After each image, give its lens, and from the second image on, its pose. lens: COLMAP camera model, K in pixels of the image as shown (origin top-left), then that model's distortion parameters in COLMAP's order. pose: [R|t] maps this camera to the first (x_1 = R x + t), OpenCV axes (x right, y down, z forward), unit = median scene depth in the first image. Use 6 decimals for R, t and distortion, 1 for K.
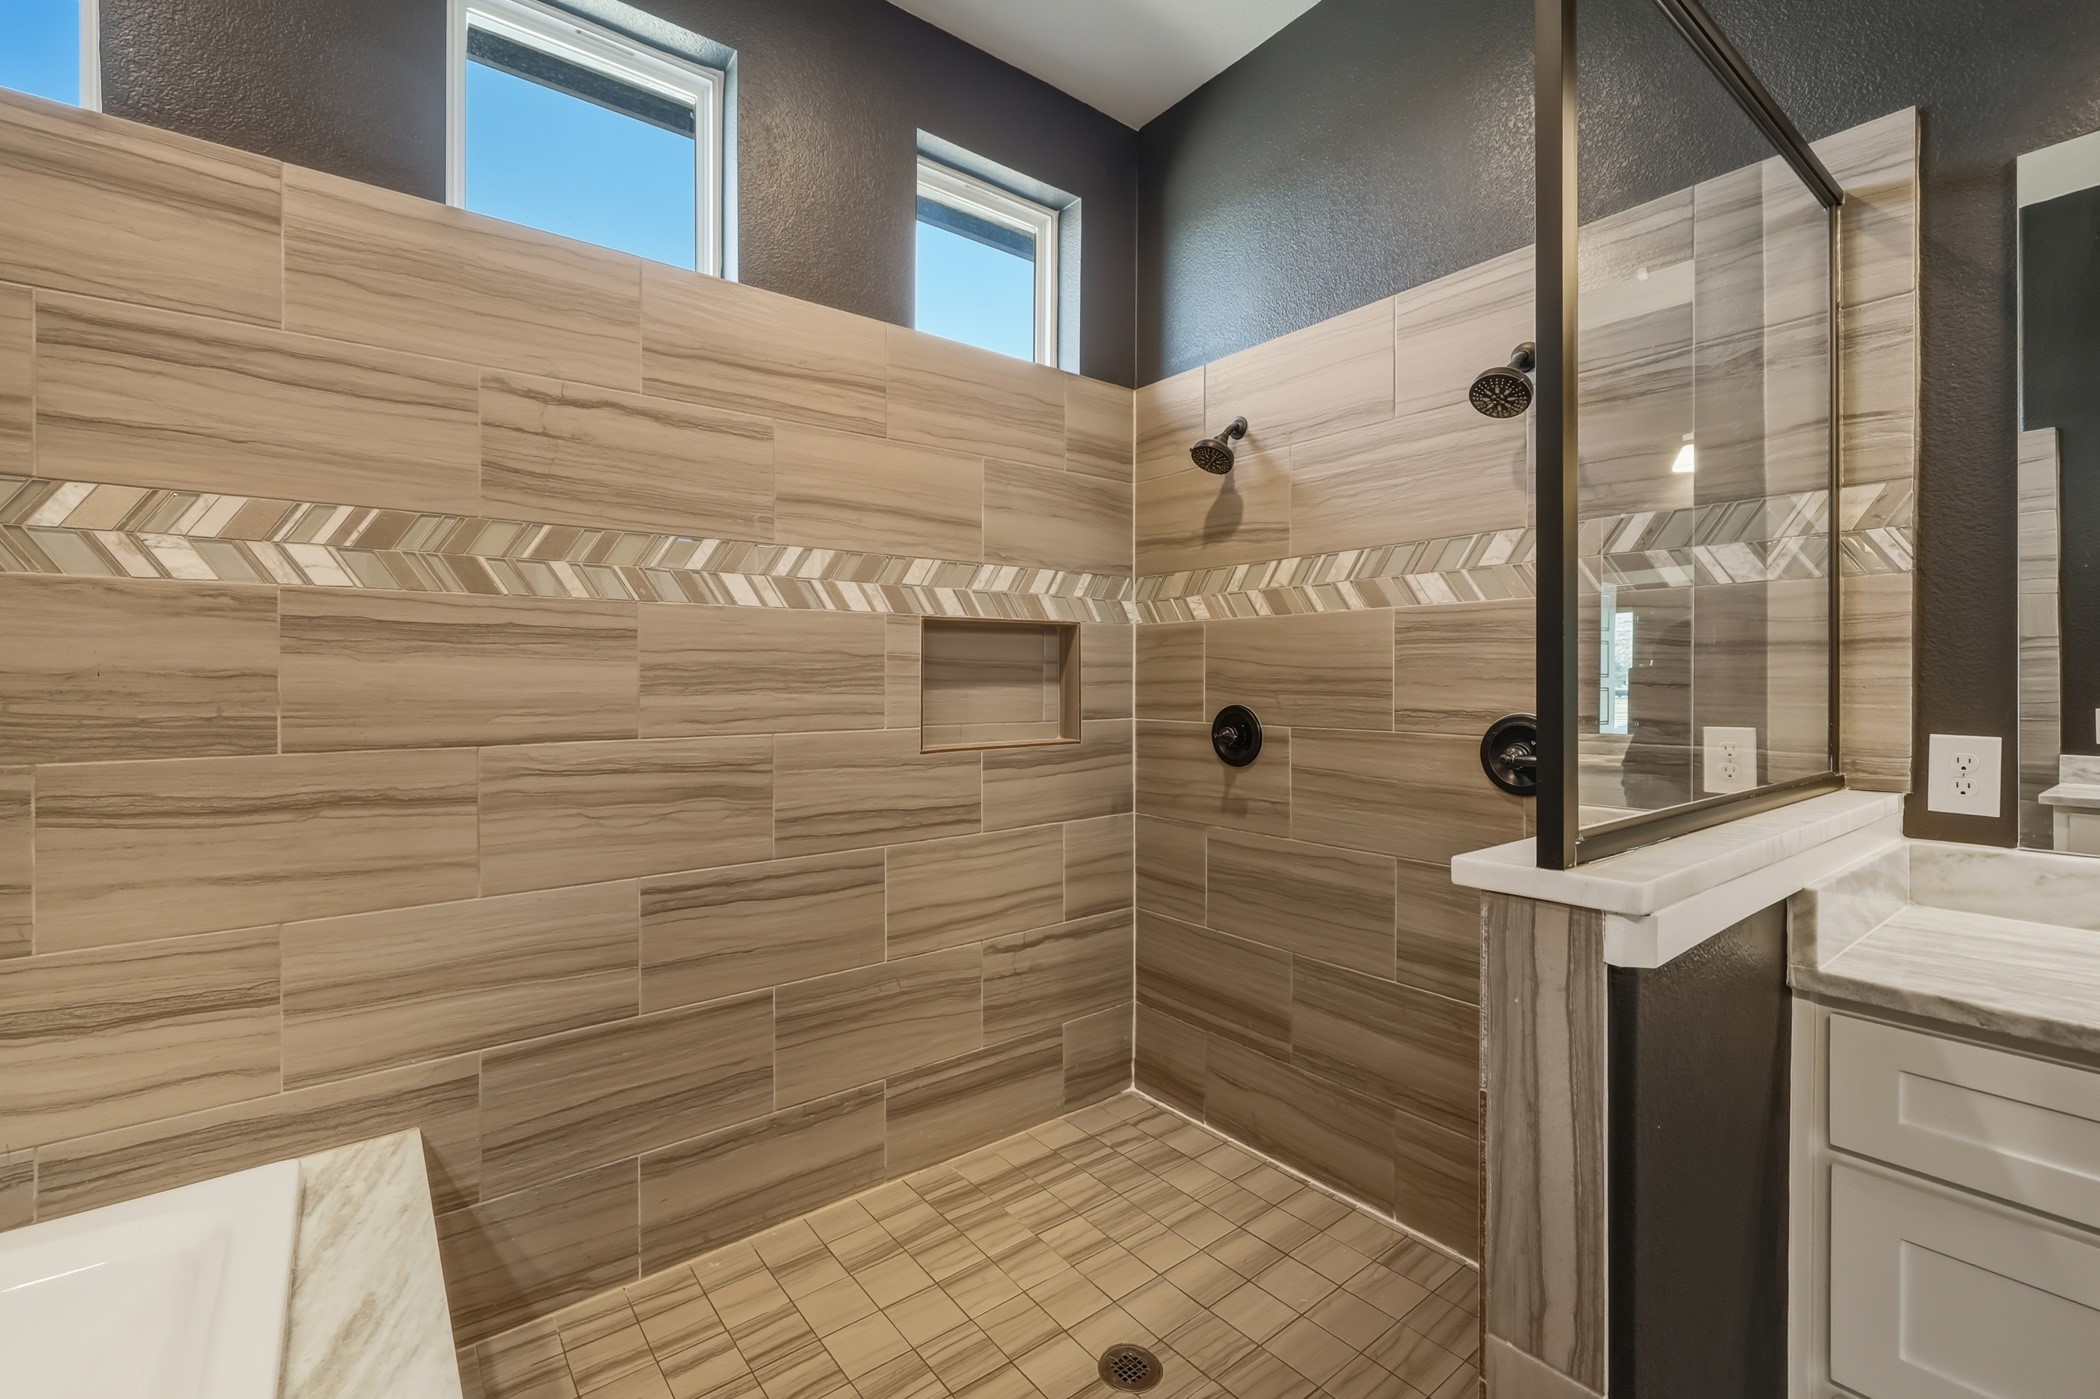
lens RADIAL K [[895.5, 0, 1034.0], [0, 895.5, 677.7], [0, 0, 1]] dist [-0.000905, -0.000421]
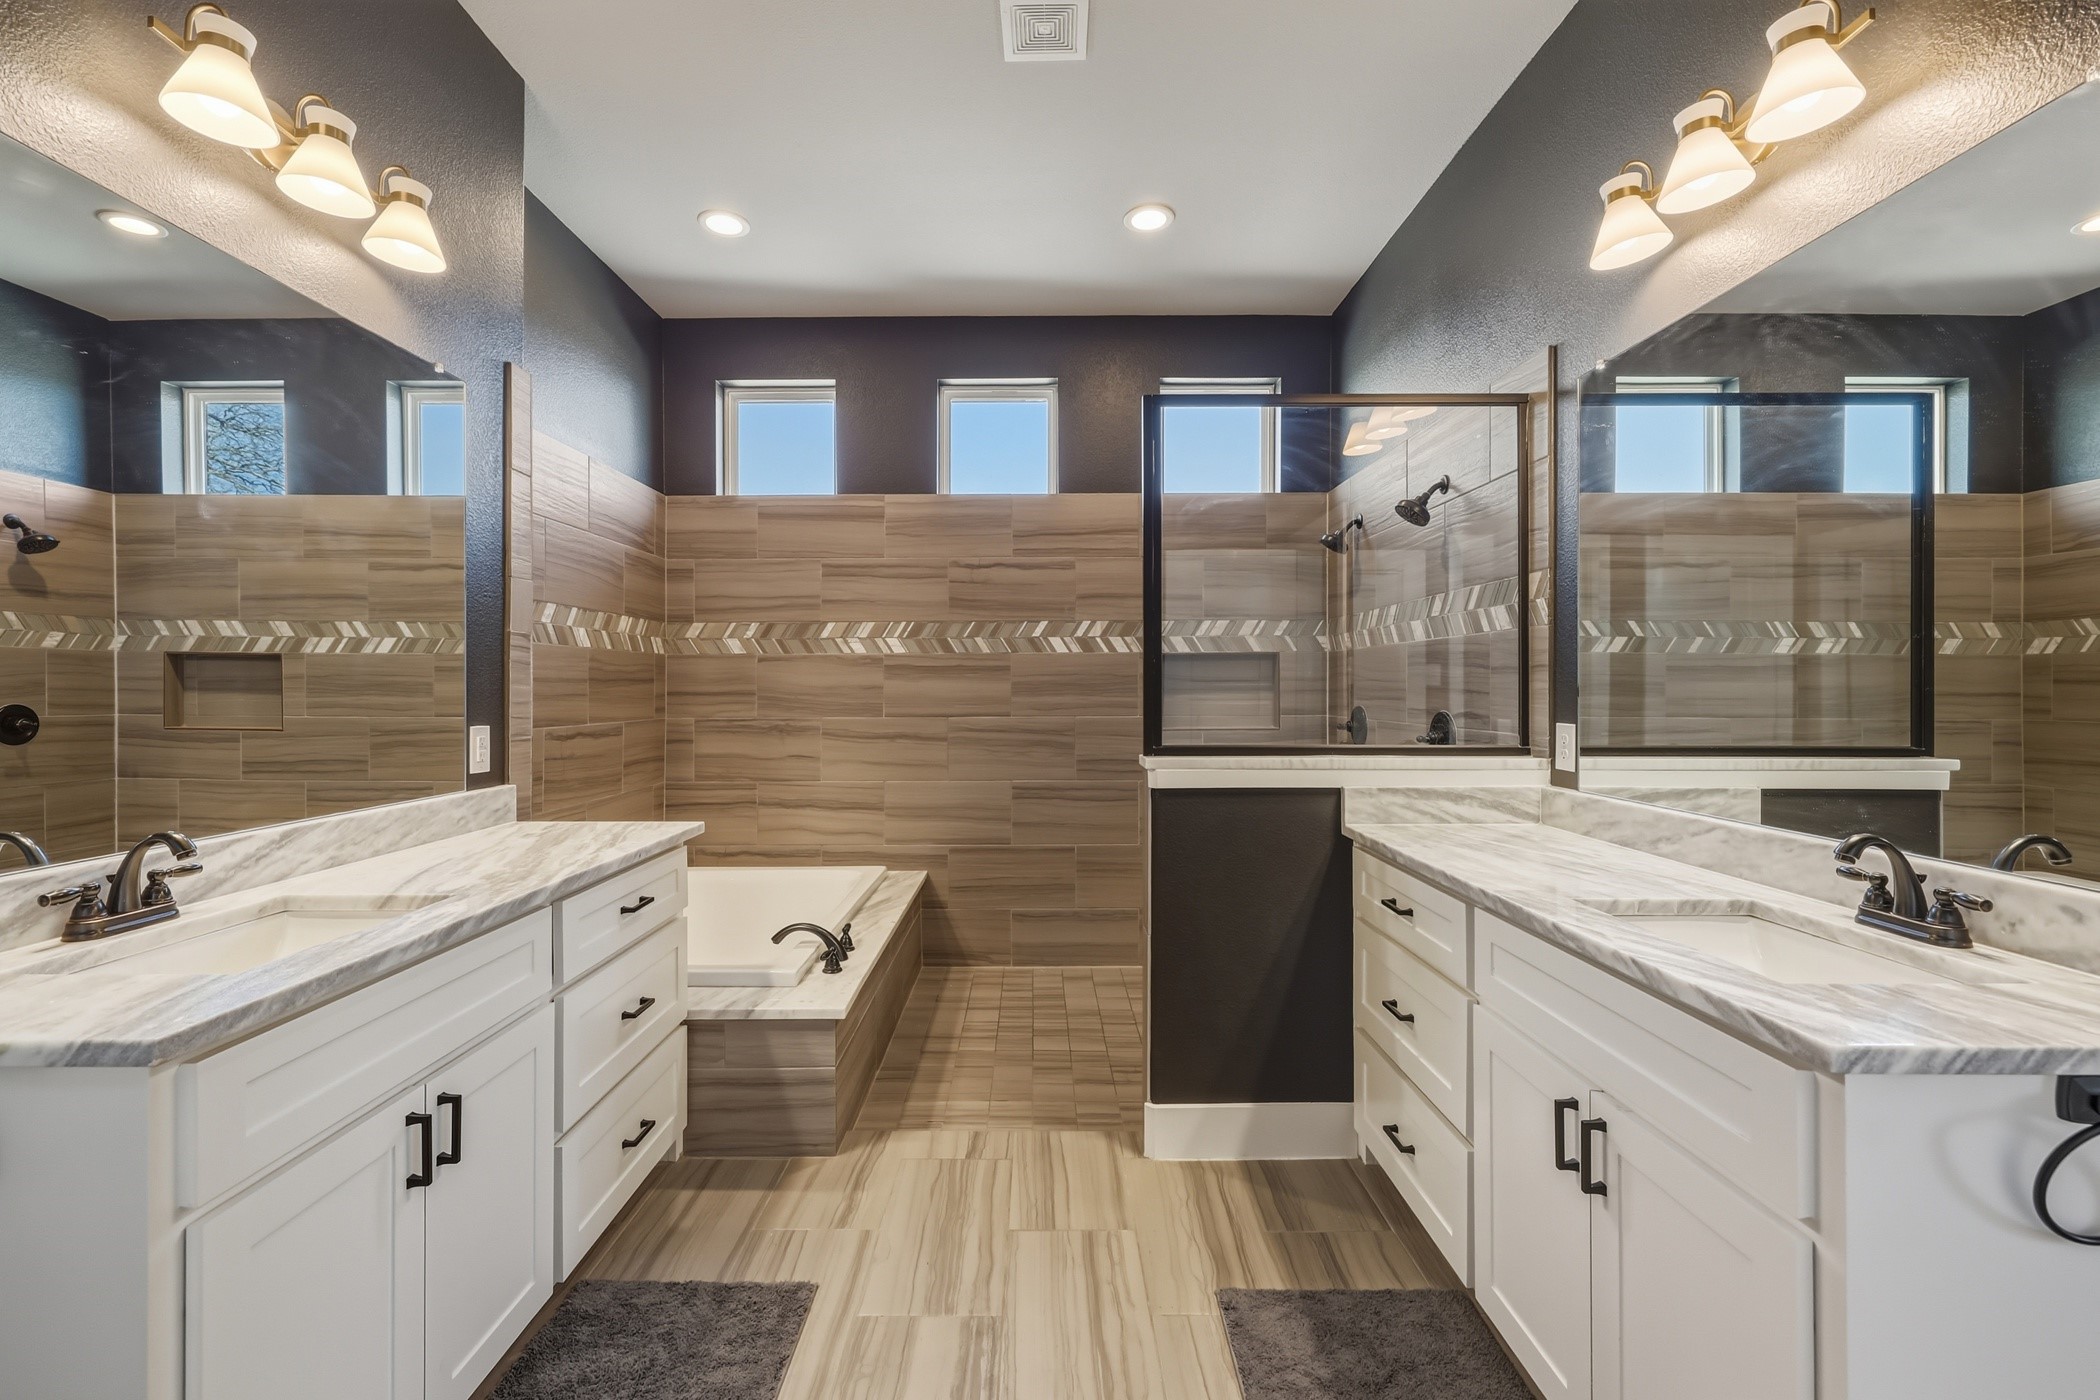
lens RADIAL K [[883.2, 0, 1039.1], [0, 883.2, 682.8], [0, 0, 1]] dist [0.007142, -0.000209]
pose [[0.789768, -0.004545, -0.613389, 0.876346], [0.002065, 0.999987, -0.004751, -0.002967], [0.613403, 0.002486, 0.789766, -0.612752]]
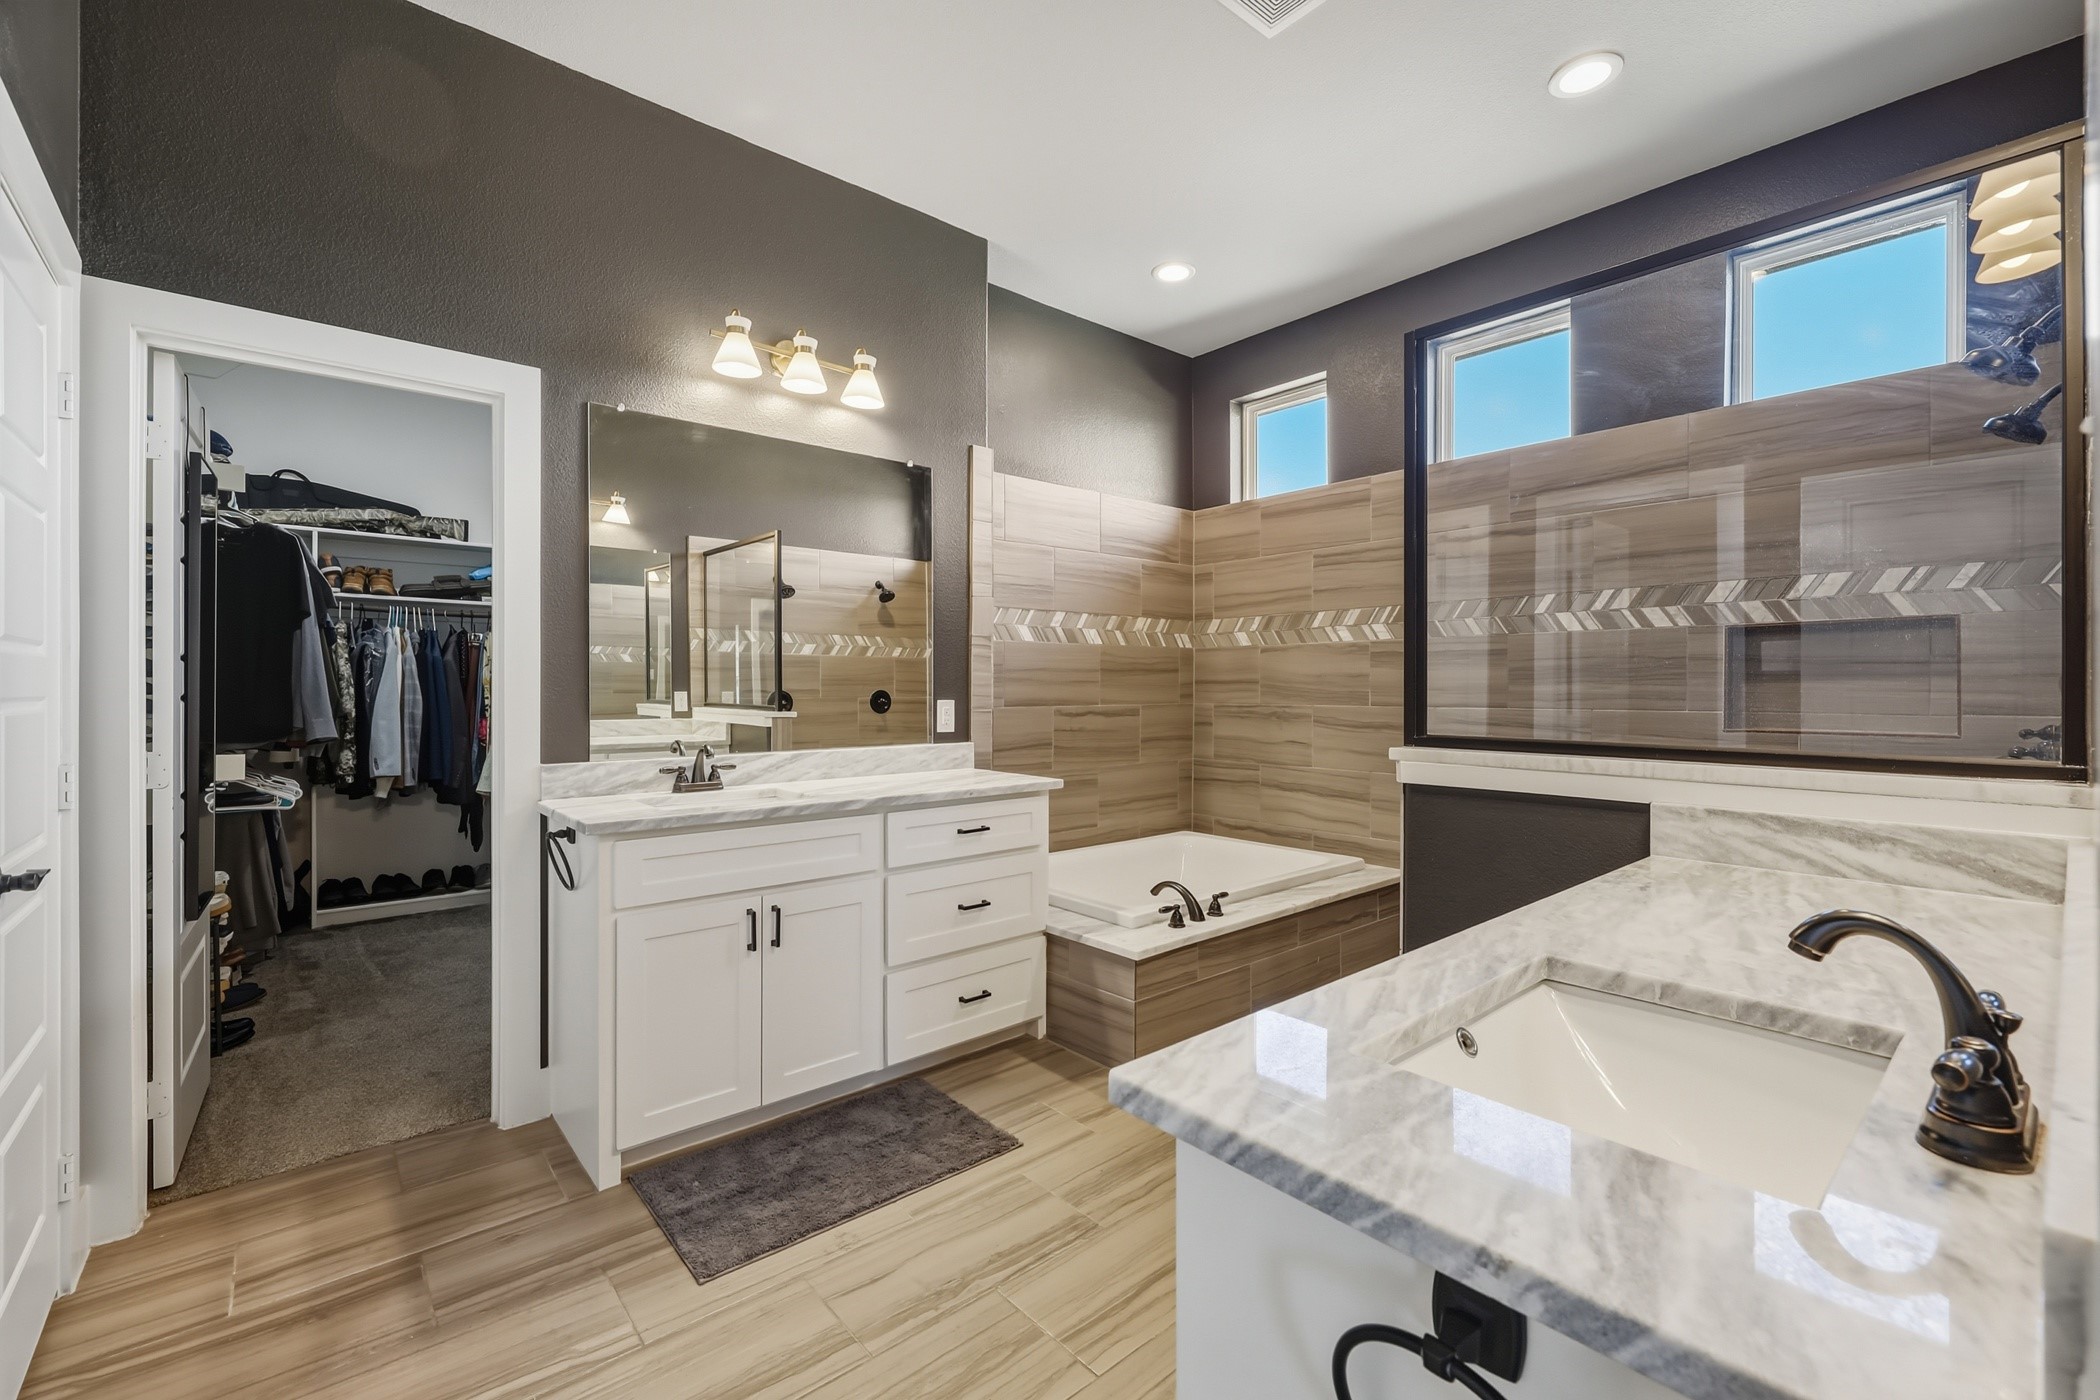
lens RADIAL K [[883.2, 0, 1039.1], [0, 883.2, 682.8], [0, 0, 1]] dist [0.007142, -0.000209]
pose [[0.053357, -0.002341, -0.998573, 1.279855], [0.002235, 0.999995, -0.002225, 0.016770], [0.998573, -0.002113, 0.053362, -0.069505]]
